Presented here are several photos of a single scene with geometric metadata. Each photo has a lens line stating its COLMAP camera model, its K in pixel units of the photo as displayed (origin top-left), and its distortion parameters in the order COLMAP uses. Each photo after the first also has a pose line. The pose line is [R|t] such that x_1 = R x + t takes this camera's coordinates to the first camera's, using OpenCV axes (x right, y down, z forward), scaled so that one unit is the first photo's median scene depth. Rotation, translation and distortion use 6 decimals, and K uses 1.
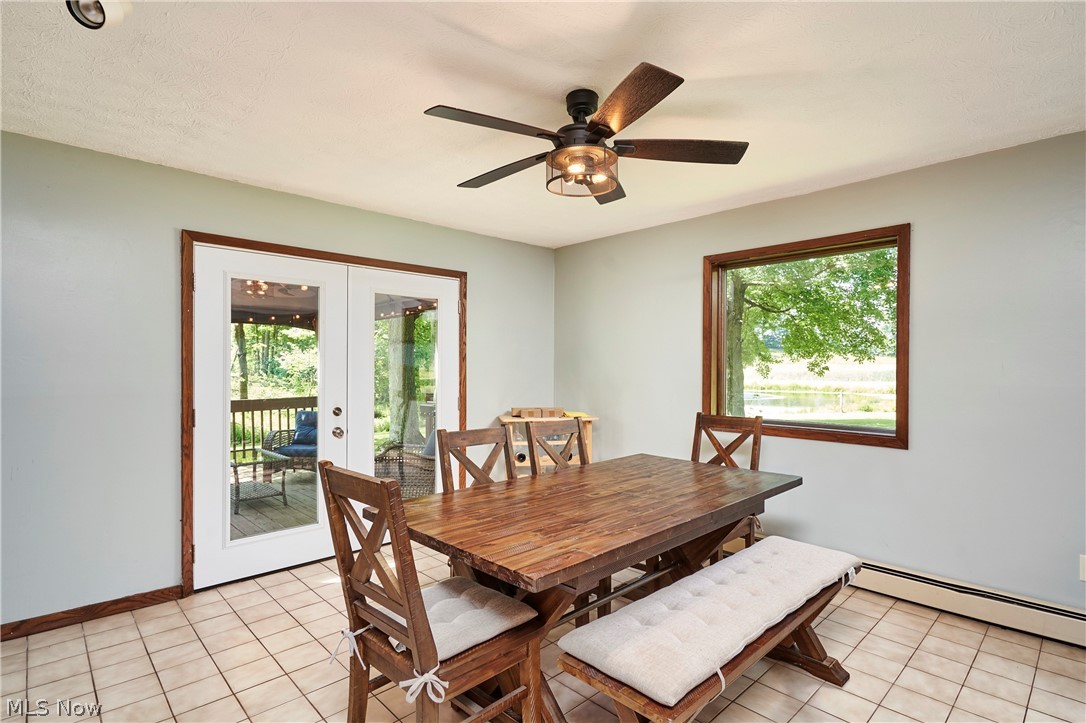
lens RADIAL K [[538.6, 0, 541.8], [0, 538.6, 364.1], [0, 0, 1]] dist [-0.005009, 0.000348]
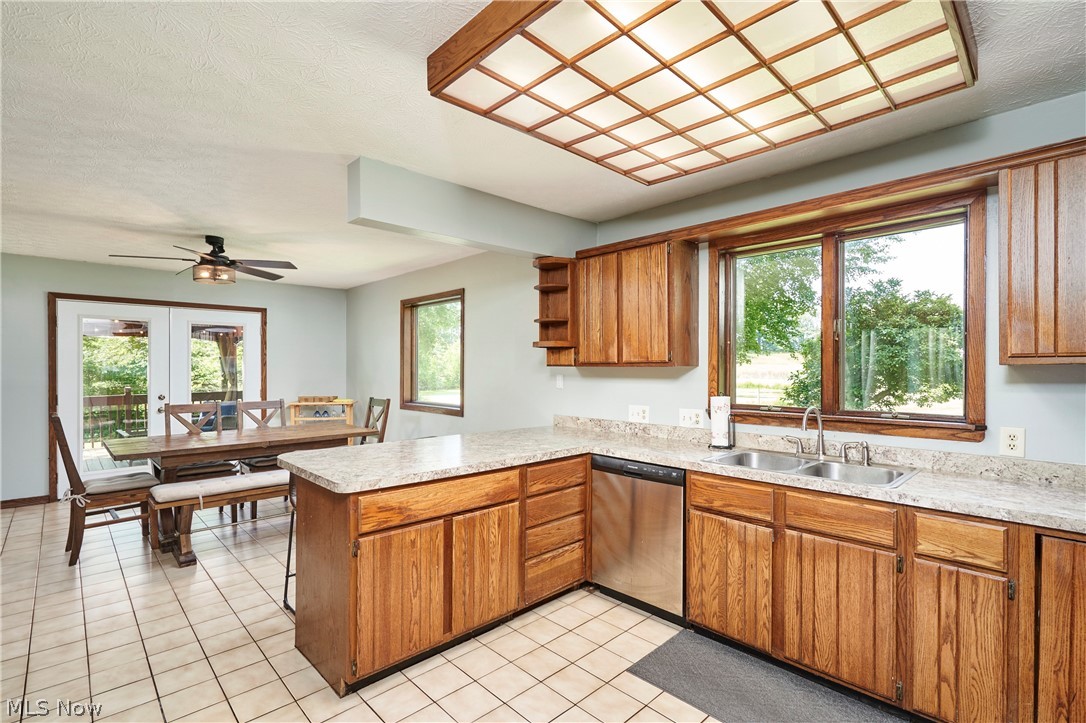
lens RADIAL K [[502.5, 0, 538.0], [0, 502.5, 365.7], [0, 0, 1]] dist [0.002227, 0.000133]
pose [[0.999999, -0.001127, -0.000709, 0.761174], [0.001129, 0.999995, 0.002937, -0.011549], [0.000705, -0.002937, 0.999995, -0.525796]]
